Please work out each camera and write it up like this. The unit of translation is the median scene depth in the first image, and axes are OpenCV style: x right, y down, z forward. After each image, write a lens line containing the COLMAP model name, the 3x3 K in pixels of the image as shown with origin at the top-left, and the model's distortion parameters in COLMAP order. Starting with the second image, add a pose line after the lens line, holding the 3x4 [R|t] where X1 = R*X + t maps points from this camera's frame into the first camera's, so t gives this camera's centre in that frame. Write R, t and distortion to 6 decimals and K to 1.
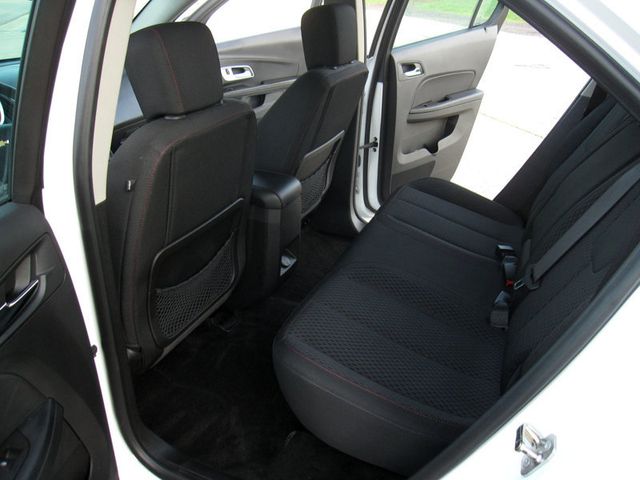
lens RADIAL K [[523.3, 0, 320.9], [0, 523.3, 236.9], [0, 0, 1]] dist [-0.150734, 0.205554]
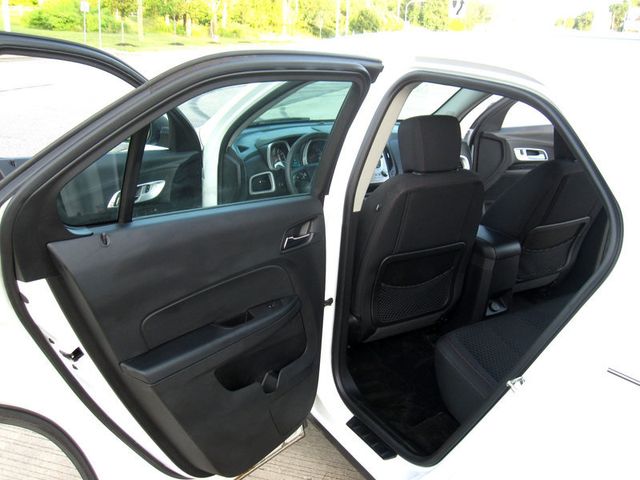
lens RADIAL K [[624.0, 0, 320.0], [0, 624.0, 240.0], [0, 0, 1]] dist [-0.073199, 0.021694]
pose [[0.806957, 0.207302, -0.553033, 0.505798], [-0.289918, 0.954833, -0.065119, 0.152586], [0.514555, 0.212882, 0.830611, -0.610969]]
